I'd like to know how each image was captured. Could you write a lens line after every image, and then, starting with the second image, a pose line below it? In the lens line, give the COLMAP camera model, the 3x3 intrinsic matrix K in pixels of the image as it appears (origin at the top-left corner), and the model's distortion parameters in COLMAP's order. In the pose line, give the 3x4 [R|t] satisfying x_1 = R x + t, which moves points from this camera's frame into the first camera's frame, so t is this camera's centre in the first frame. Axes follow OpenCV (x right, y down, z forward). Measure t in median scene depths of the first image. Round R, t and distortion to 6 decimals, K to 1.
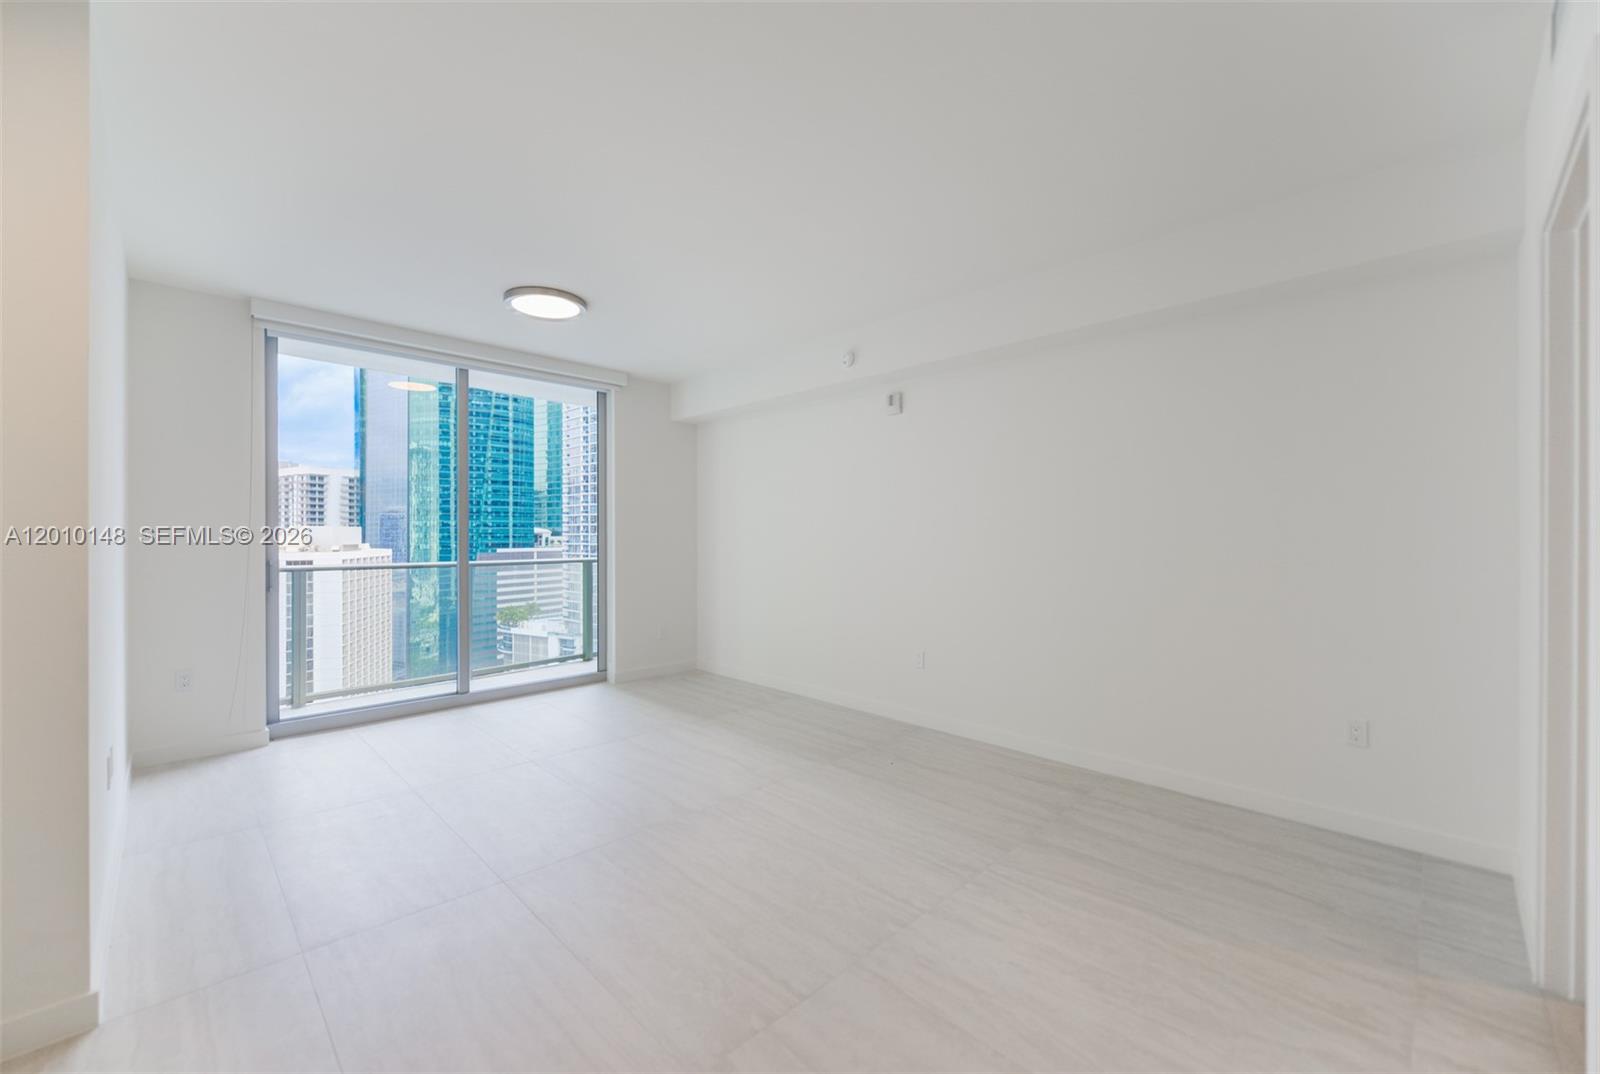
lens RADIAL K [[644.5, 0, 800.0], [0, 644.5, 537.0], [0, 0, 1]] dist [0.000240, -0.000308]
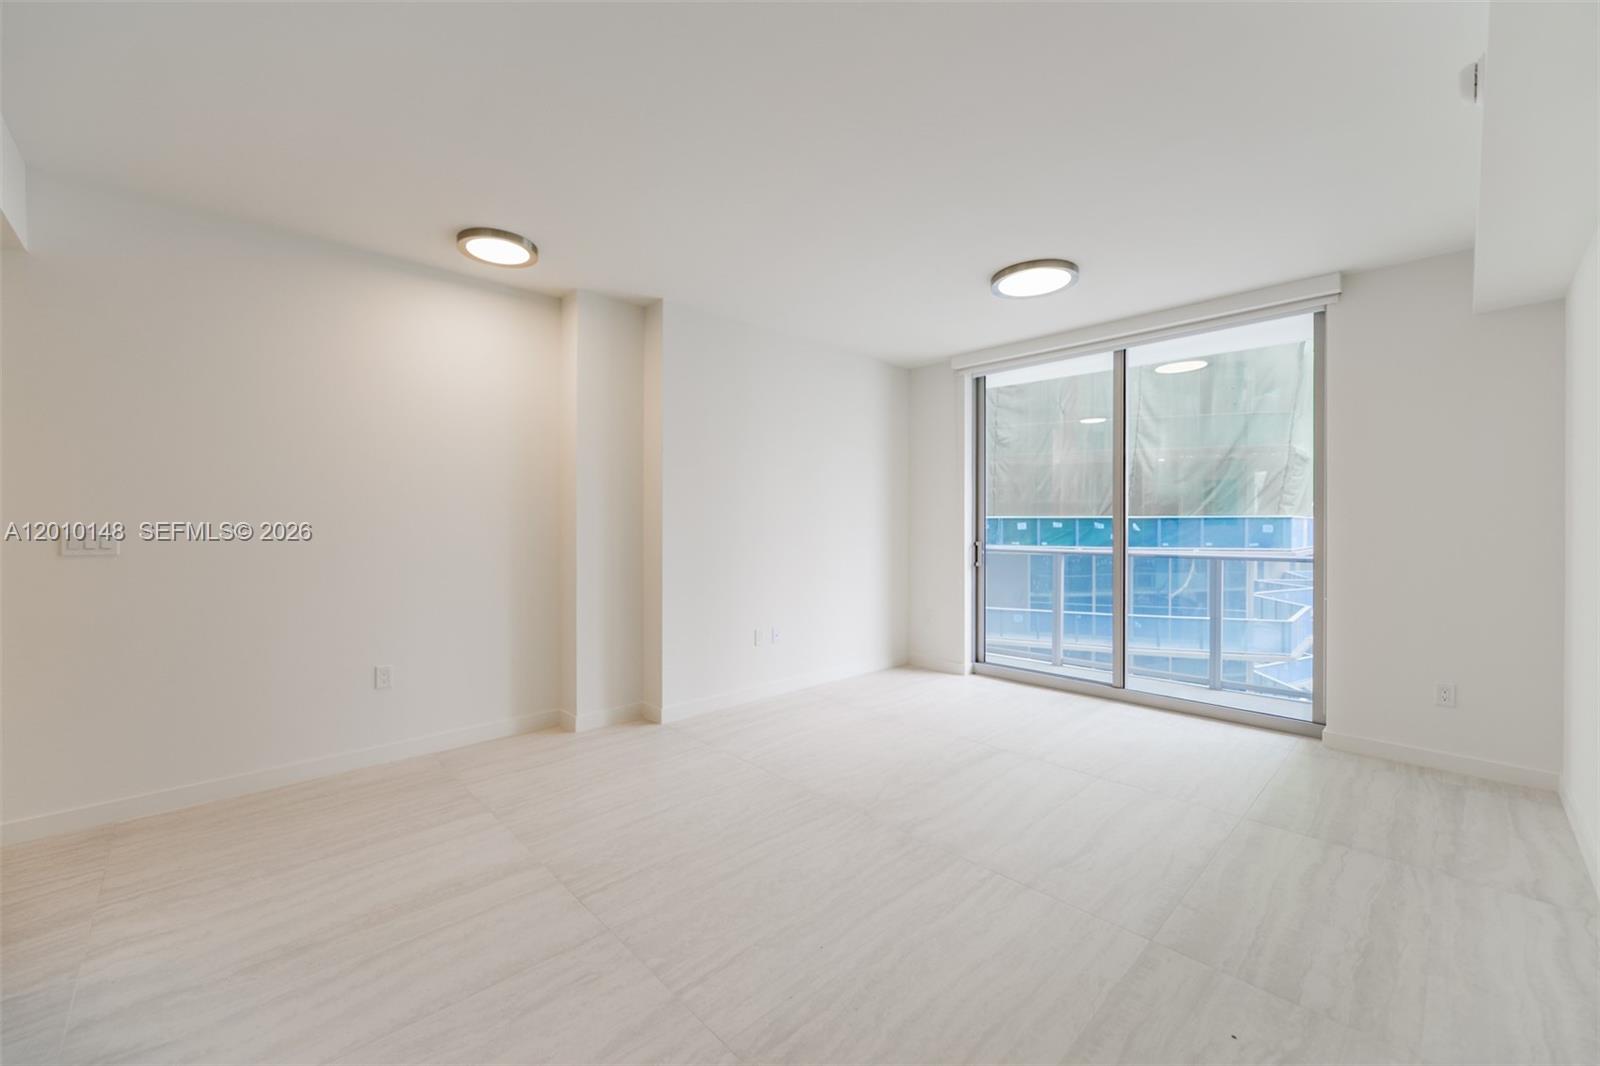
lens RADIAL K [[643.9, 0, 793.7], [0, 643.9, 527.6], [0, 0, 1]] dist [0.016857, 0.000045]
pose [[-0.036643, 0.004557, -0.999318, 0.469383], [-0.002197, 0.999987, 0.004641, -0.000005], [0.999326, 0.002366, -0.036633, 0.556512]]
